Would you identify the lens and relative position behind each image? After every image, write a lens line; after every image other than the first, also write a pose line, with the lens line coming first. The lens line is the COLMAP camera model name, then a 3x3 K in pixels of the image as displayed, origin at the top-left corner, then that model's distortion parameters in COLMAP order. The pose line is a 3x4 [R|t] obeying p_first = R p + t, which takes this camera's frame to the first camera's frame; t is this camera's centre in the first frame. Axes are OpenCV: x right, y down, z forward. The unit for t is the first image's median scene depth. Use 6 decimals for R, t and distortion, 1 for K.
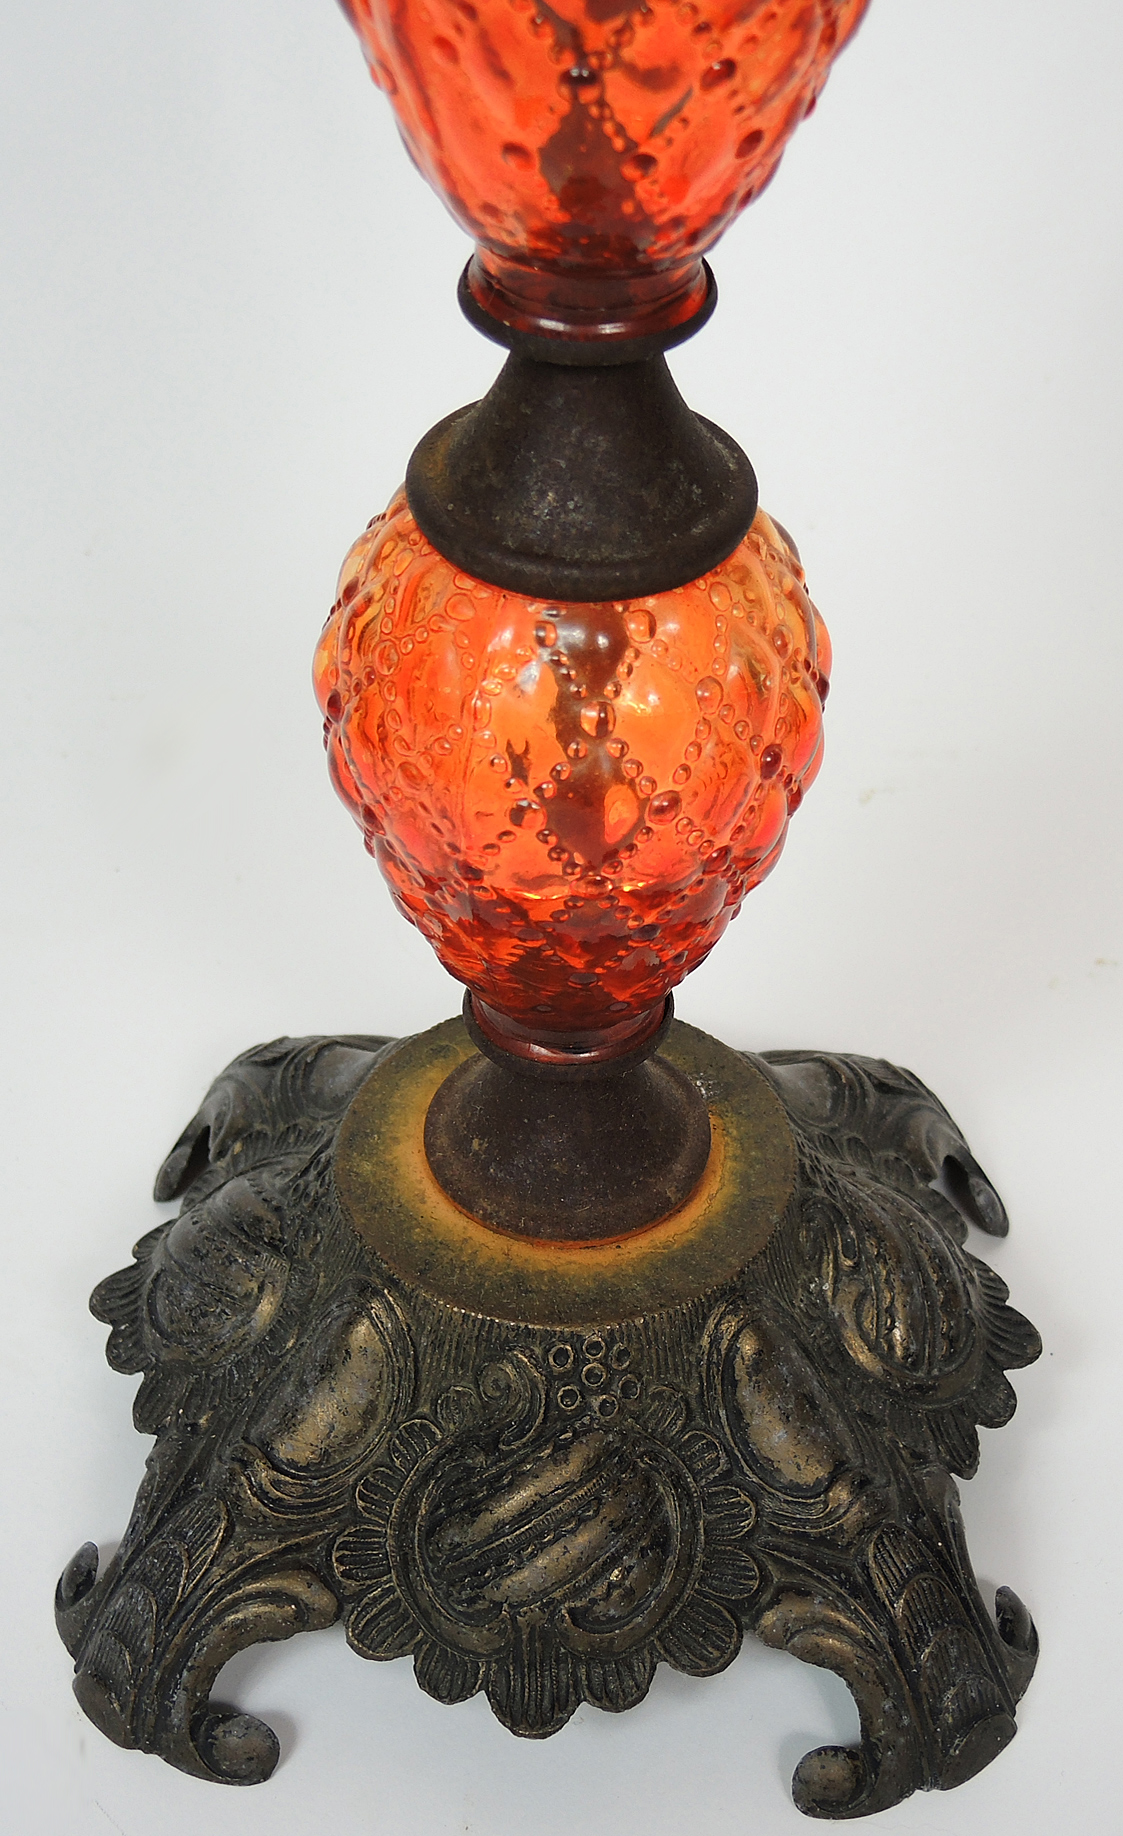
lens RADIAL K [[2651.4, 0, 561.5], [0, 2651.4, 918.0], [0, 0, 1]] dist [0.045584, 0.067685]
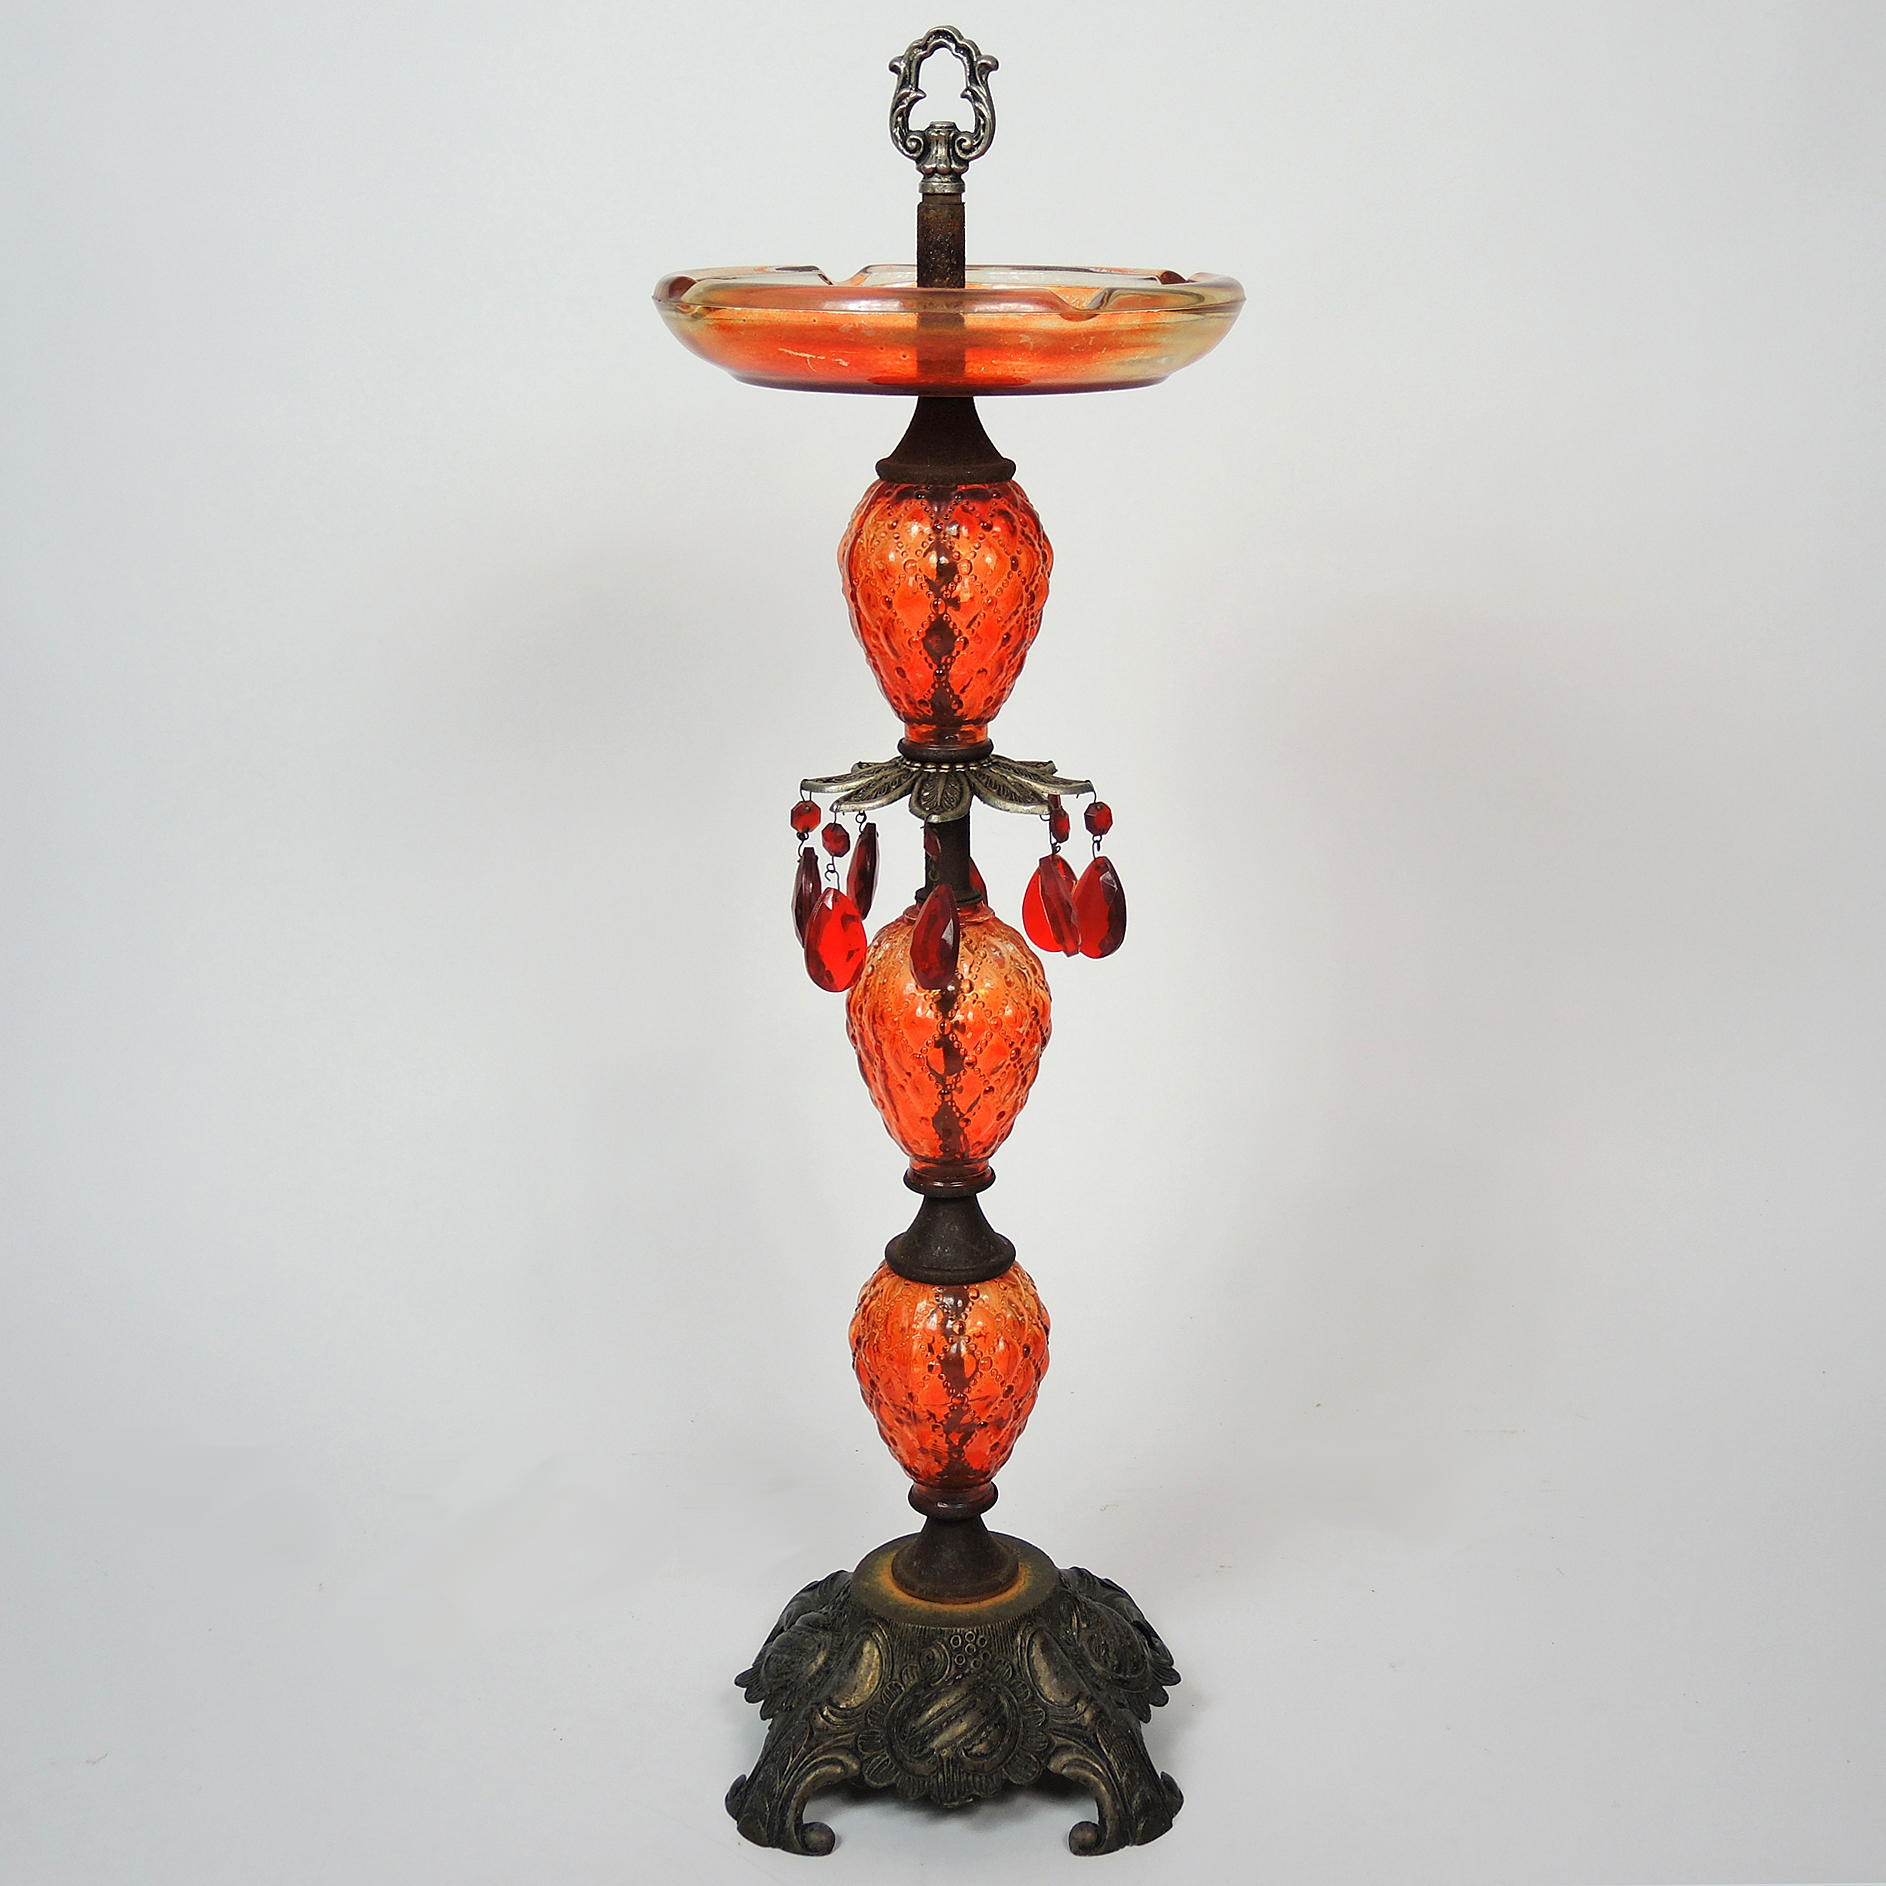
lens RADIAL K [[2941.3, 0, 893.5], [0, 2941.3, 943.0], [0, 0, 1]] dist [0.156113, 2.209593]
pose [[0.999472, -0.032200, -0.004355, -0.023809], [0.026695, 0.890139, -0.454907, 0.813806], [0.018525, 0.454550, 0.890528, -1.600686]]
